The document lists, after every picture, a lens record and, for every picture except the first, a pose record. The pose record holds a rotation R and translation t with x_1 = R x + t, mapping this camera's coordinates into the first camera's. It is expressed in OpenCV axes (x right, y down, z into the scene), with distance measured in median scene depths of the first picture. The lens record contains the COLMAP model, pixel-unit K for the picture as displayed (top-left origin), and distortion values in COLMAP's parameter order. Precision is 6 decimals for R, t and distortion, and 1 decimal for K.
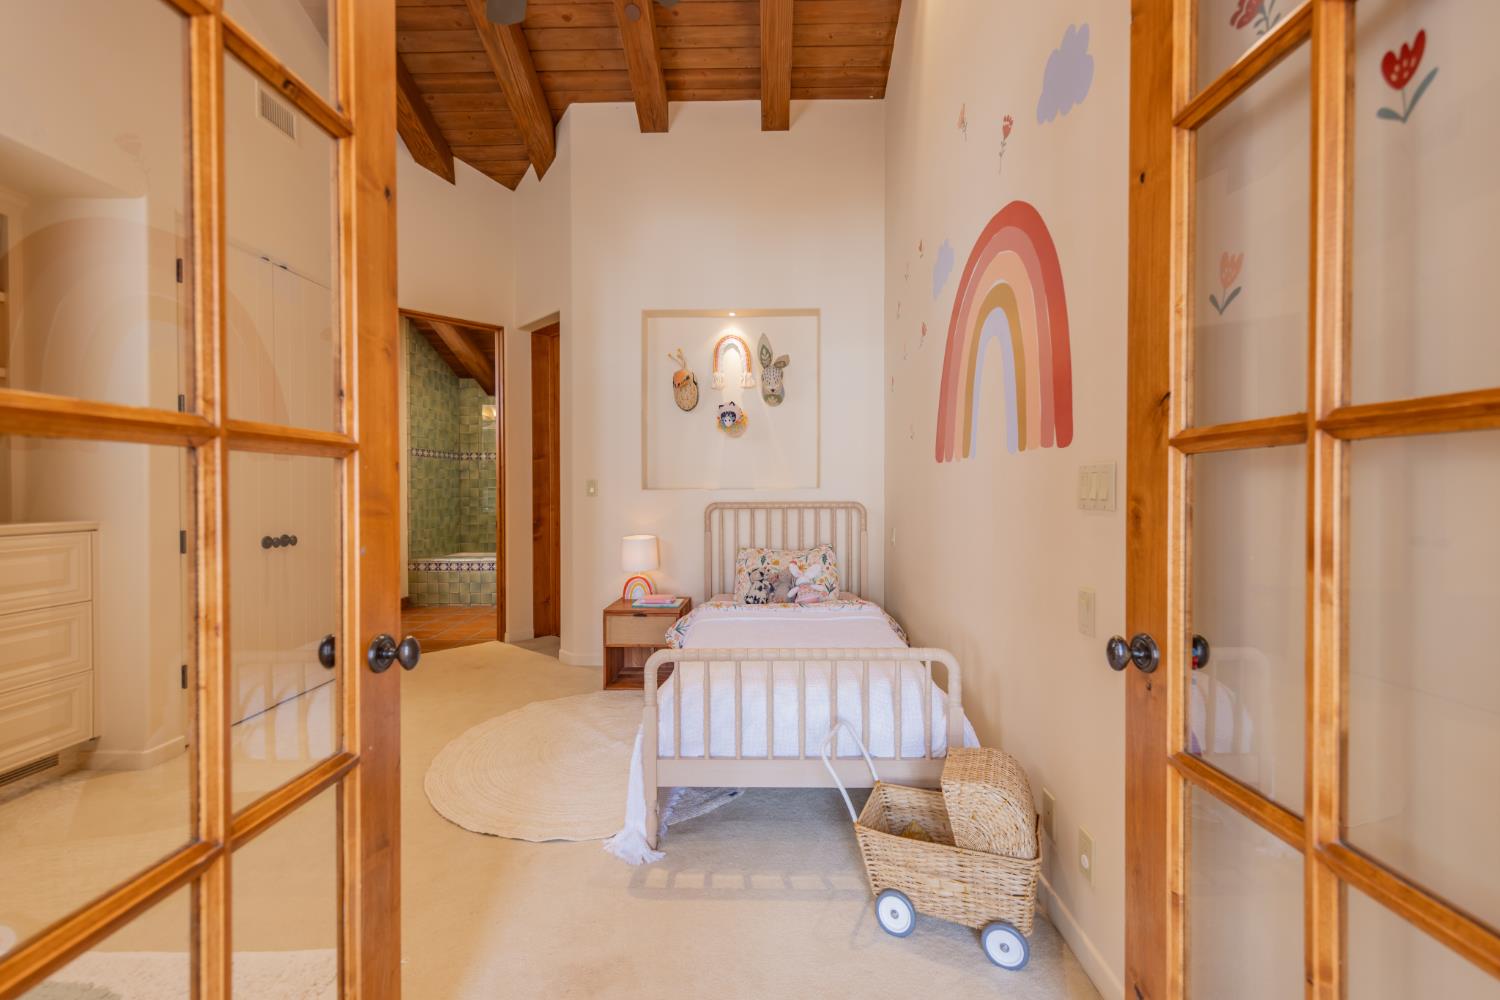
lens RADIAL K [[616.6, 0, 753.7], [0, 616.6, 492.6], [0, 0, 1]] dist [0.008007, -0.000181]
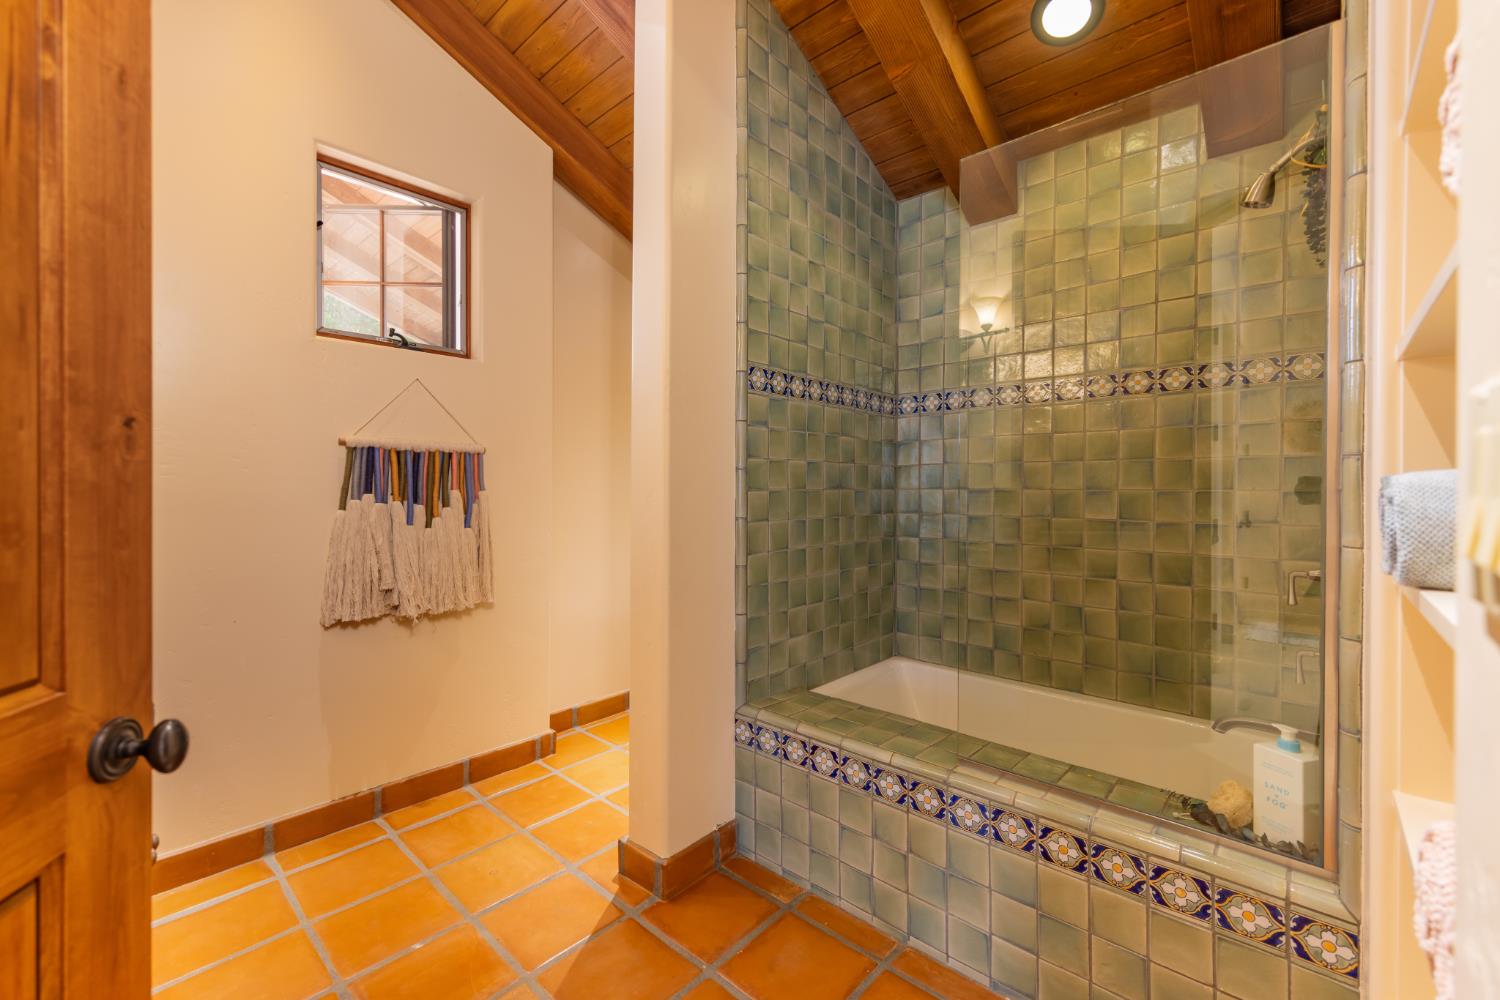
lens RADIAL K [[616.6, 0, 753.7], [0, 616.6, 492.6], [0, 0, 1]] dist [0.008007, -0.000181]
pose [[0.754957, 0.009709, -0.655703, -0.313664], [-0.011542, 0.999932, 0.001517, -0.005151], [0.655673, 0.006423, 0.755017, 0.703159]]
